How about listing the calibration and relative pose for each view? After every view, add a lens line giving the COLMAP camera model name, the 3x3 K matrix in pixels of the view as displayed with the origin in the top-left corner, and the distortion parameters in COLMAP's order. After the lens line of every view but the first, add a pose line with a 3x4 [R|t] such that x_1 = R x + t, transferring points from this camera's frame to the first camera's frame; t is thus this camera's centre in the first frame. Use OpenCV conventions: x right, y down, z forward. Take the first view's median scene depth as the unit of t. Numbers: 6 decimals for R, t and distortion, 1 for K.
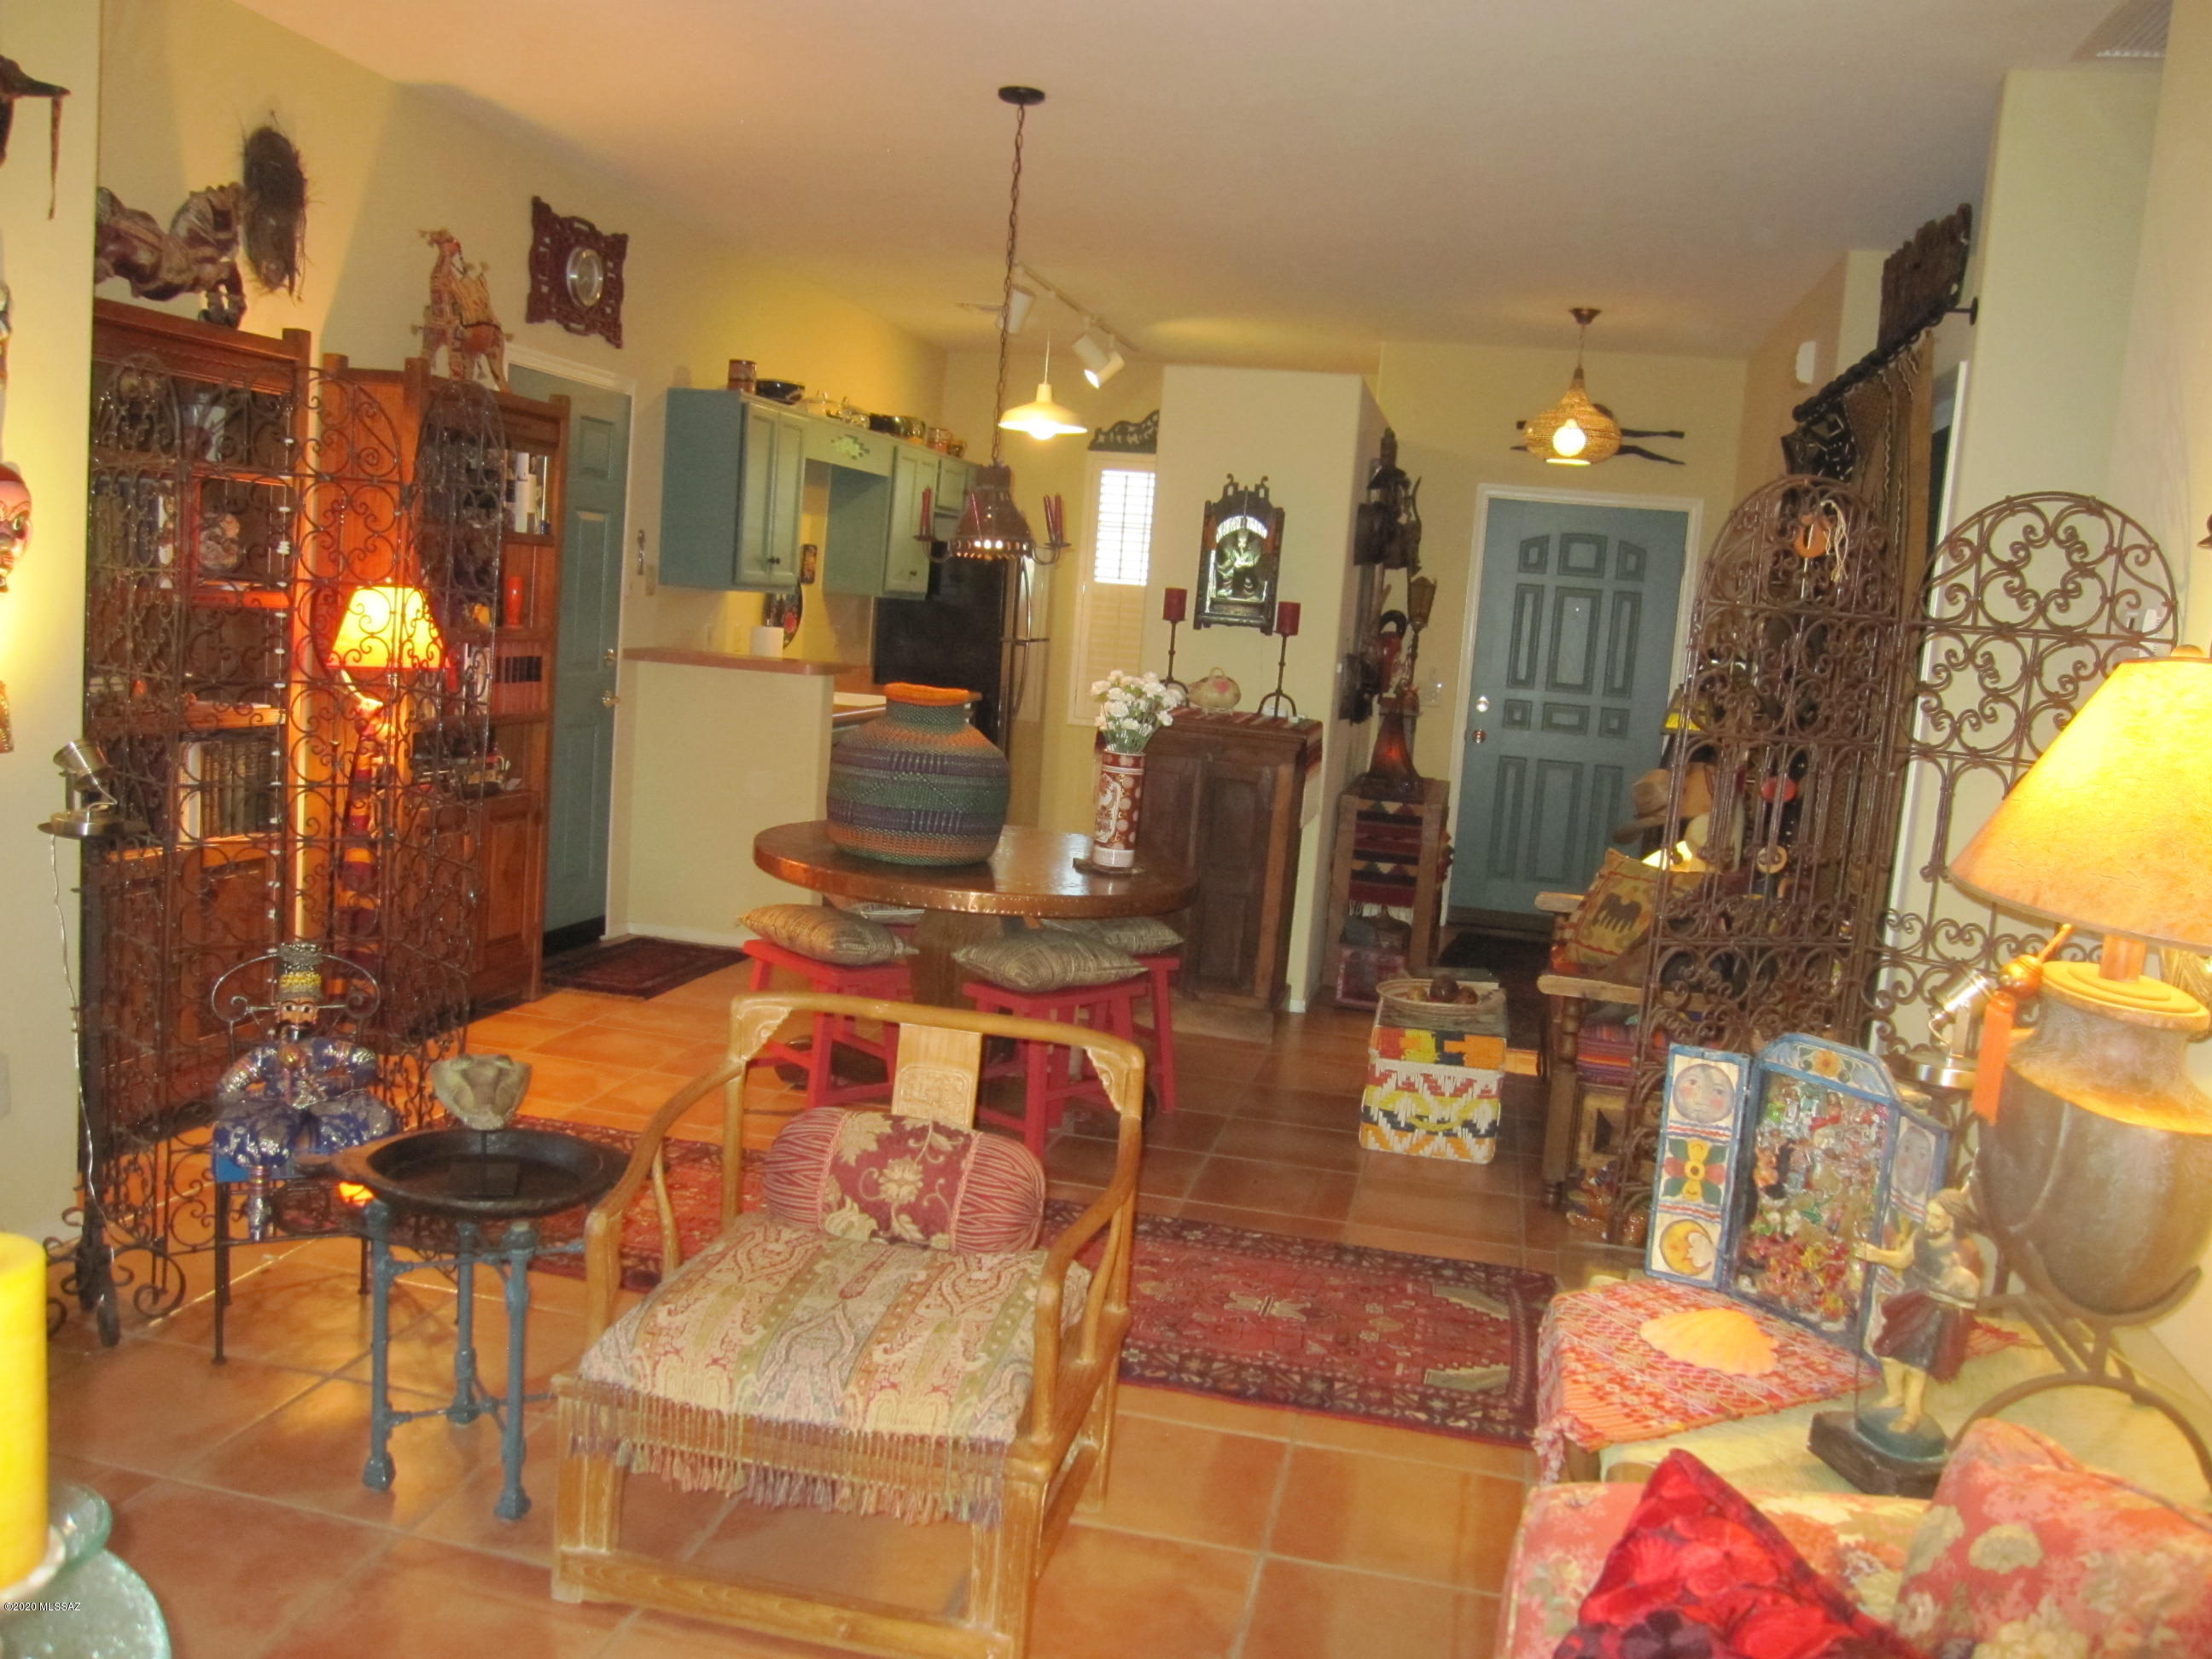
lens RADIAL K [[1818.3, 0, 1105.9], [0, 1818.3, 828.3], [0, 0, 1]] dist [-0.078004, 0.045069]
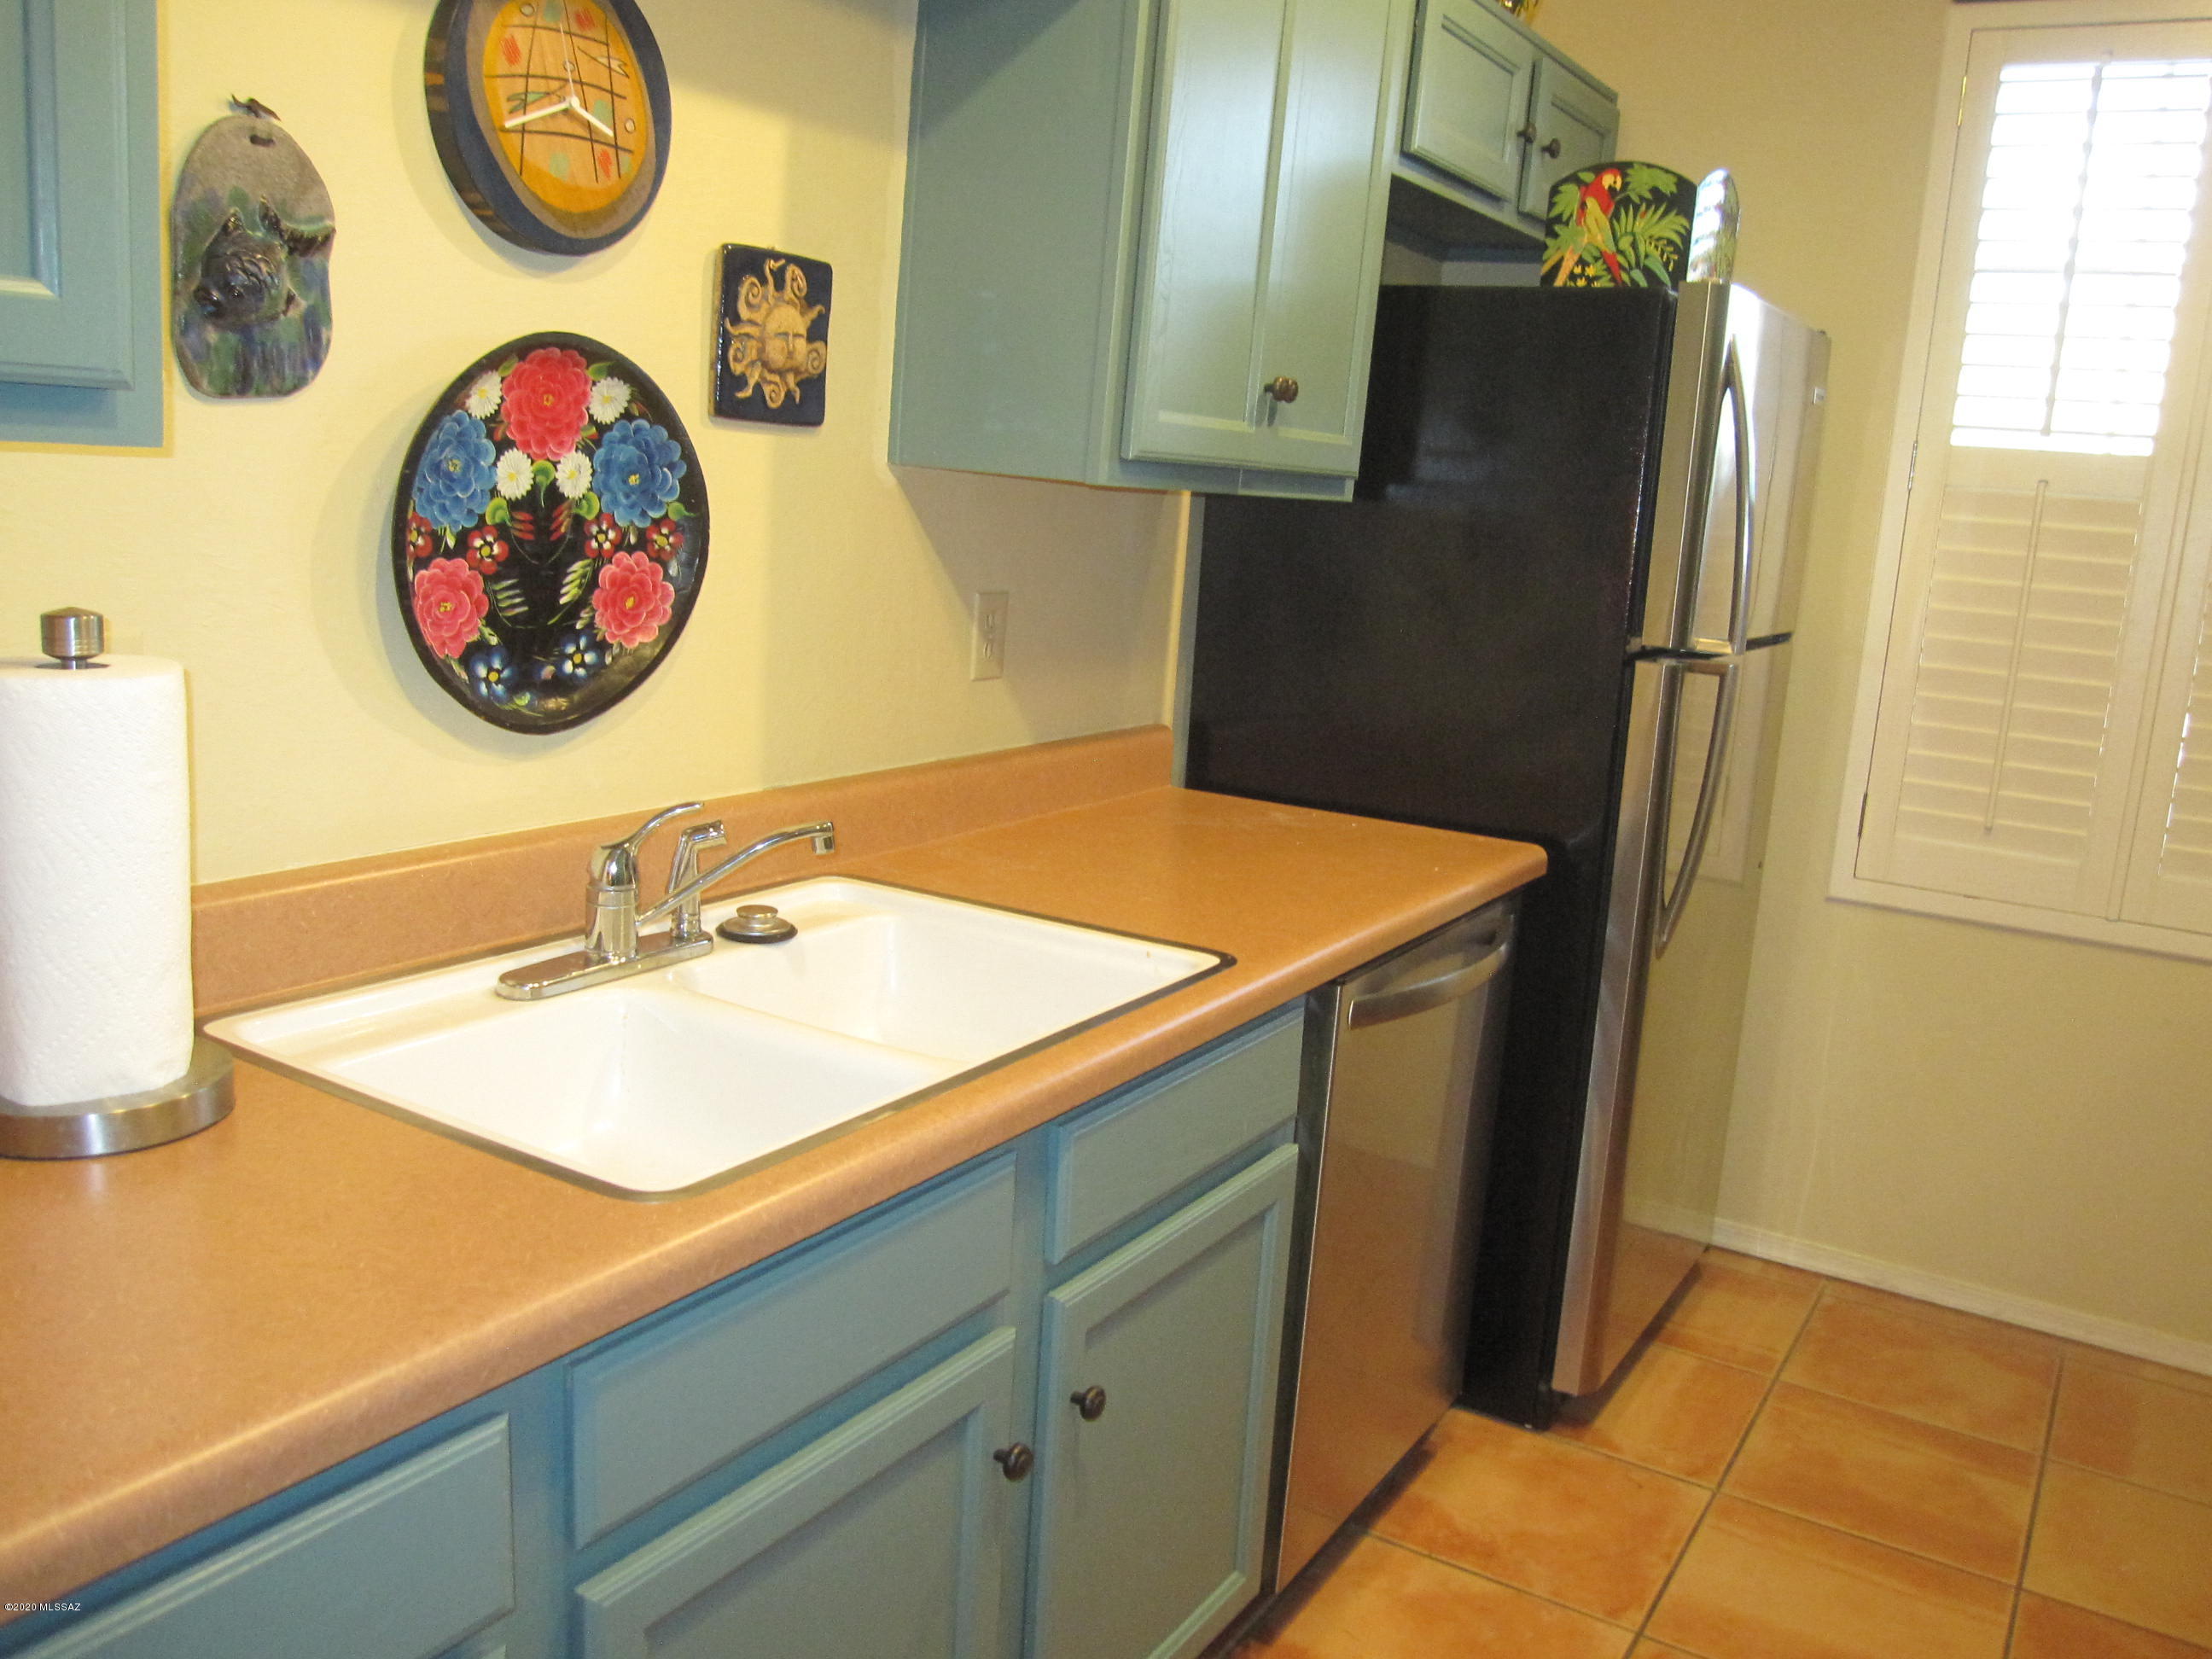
lens RADIAL K [[1818.3, 0, 1116.1], [0, 1818.3, 842.5], [0, 0, 1]] dist [-0.078004, 0.045069]
pose [[0.949095, 0.058100, -0.309585, -0.042726], [-0.038805, 0.996922, 0.068129, -0.085643], [0.312590, -0.052647, 0.948428, 0.680118]]
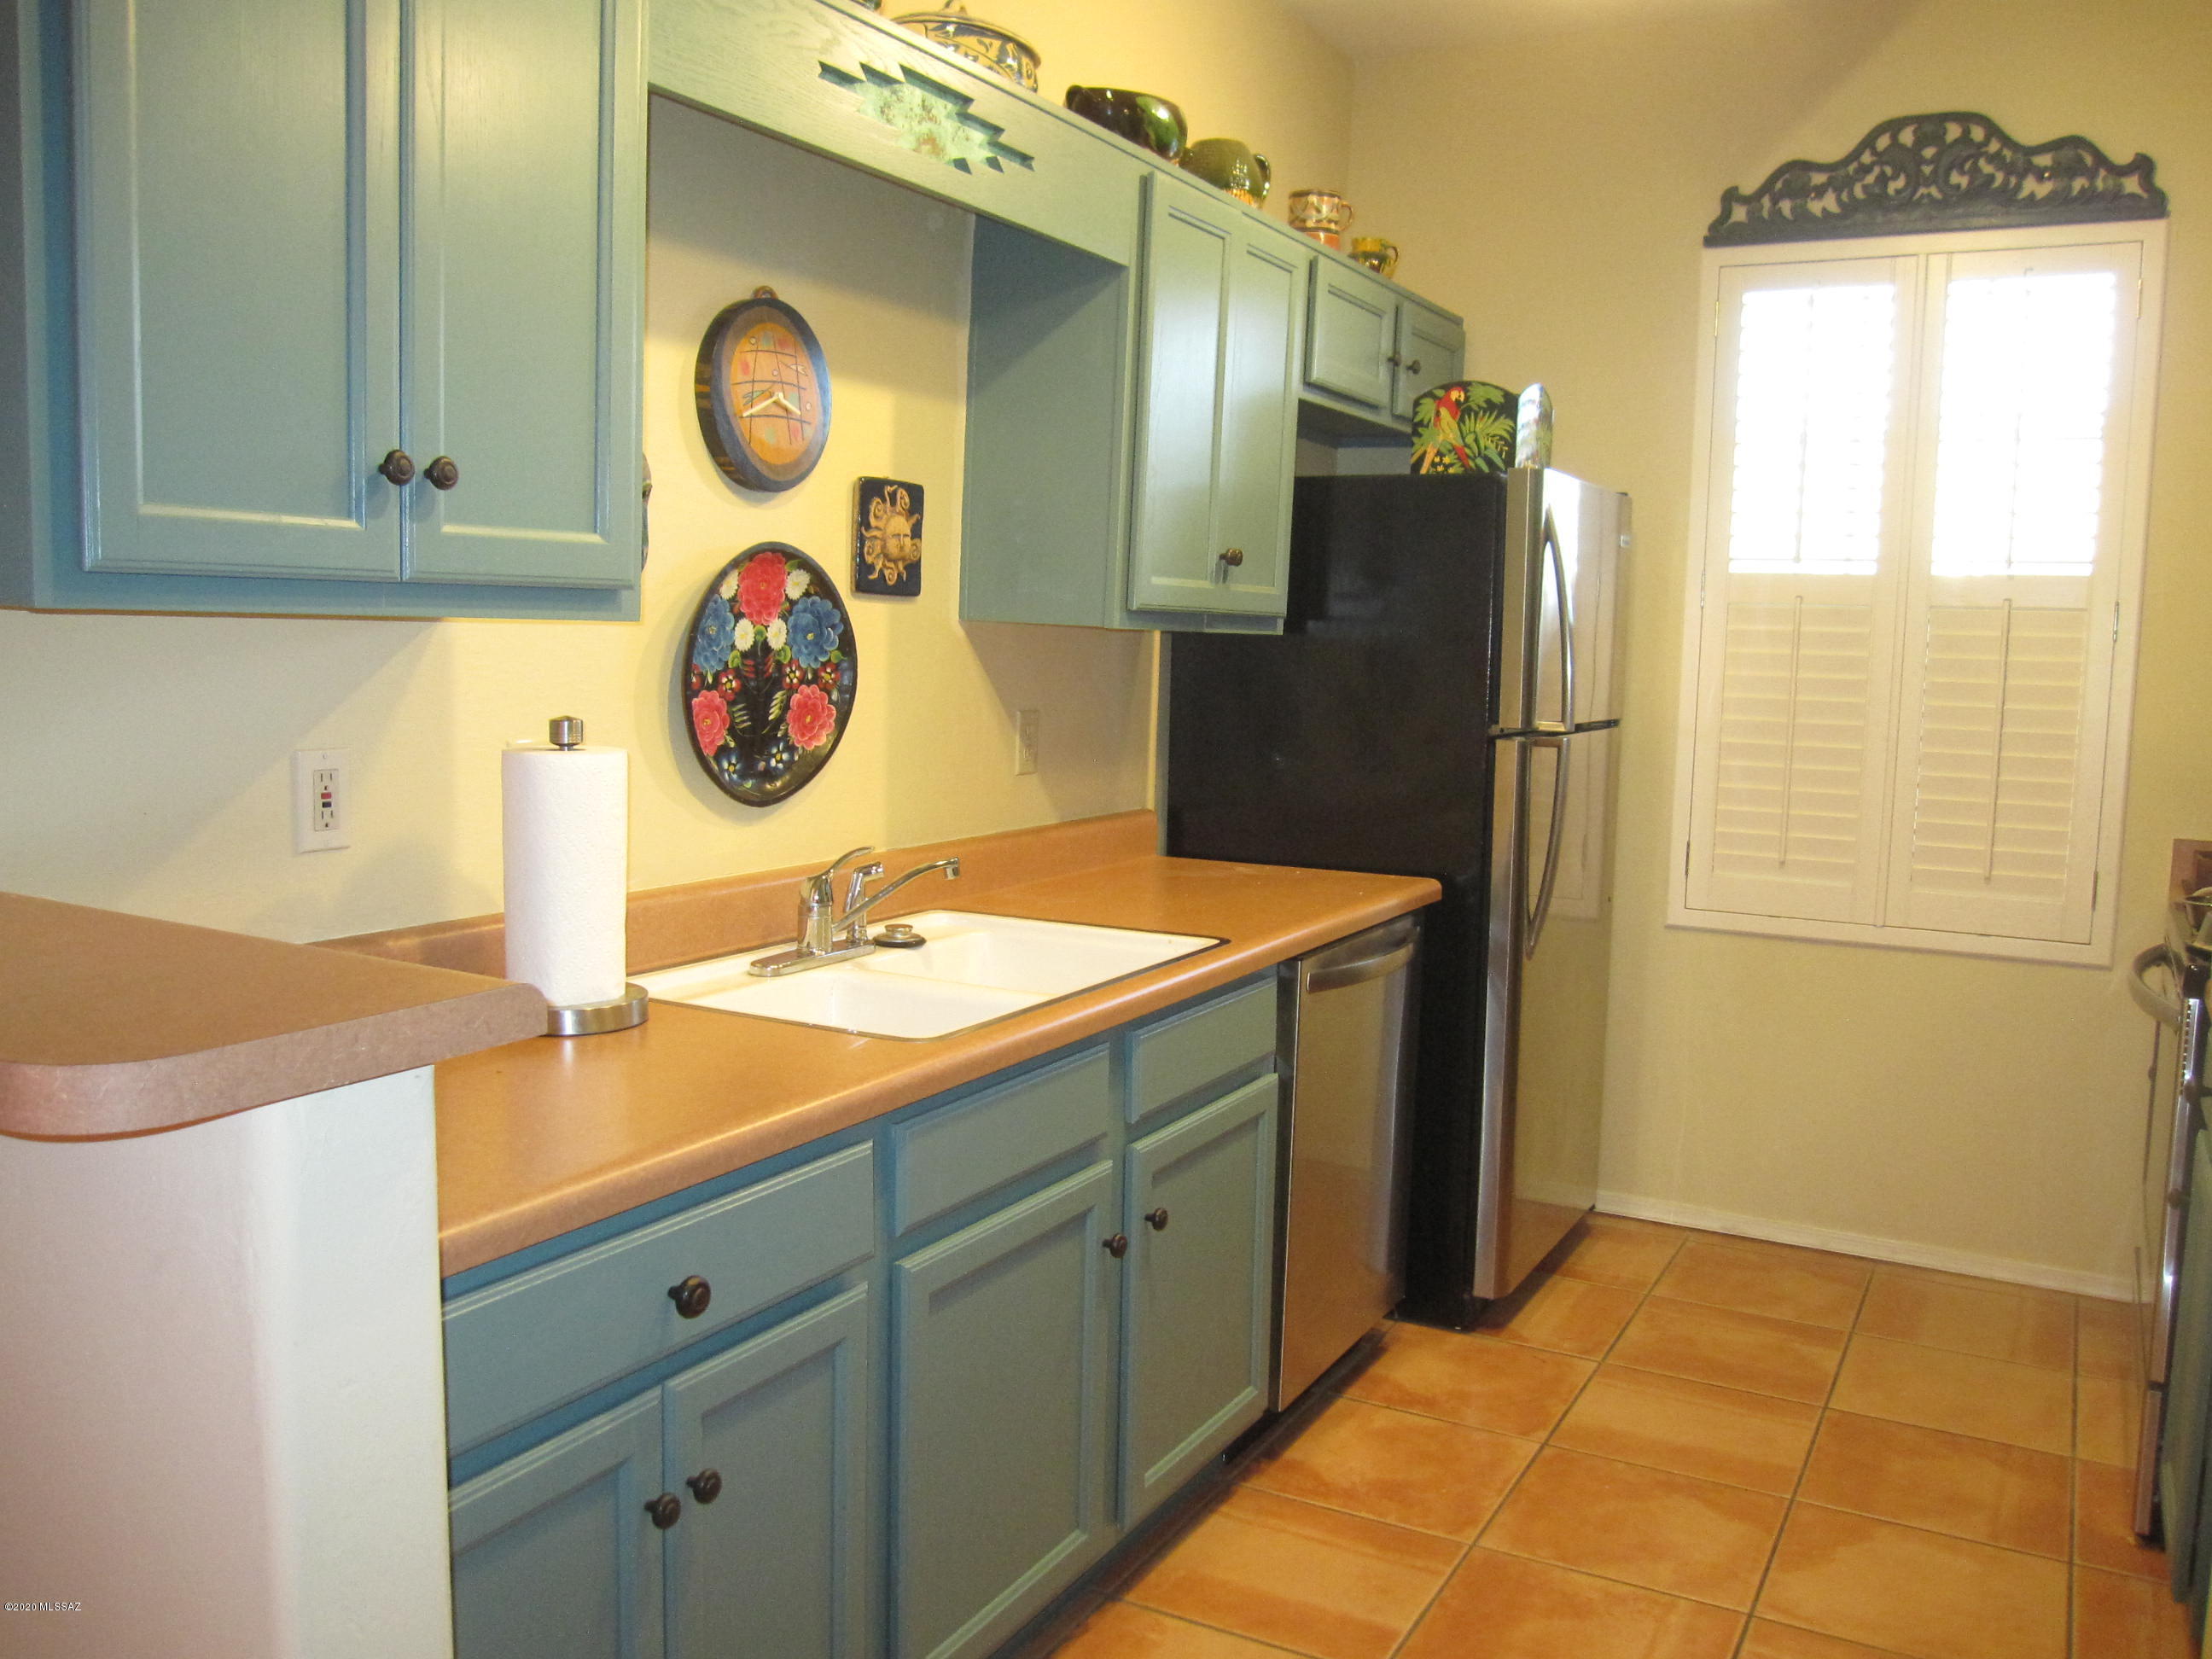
lens RADIAL K [[1818.3, 0, 1102.6], [0, 1818.3, 836.5], [0, 0, 1]] dist [-0.078004, 0.045069]
pose [[0.961043, -0.013780, -0.276057, -0.030616], [0.008869, 0.999780, -0.019033, -0.072459], [0.276258, 0.015843, 0.960953, 0.591773]]
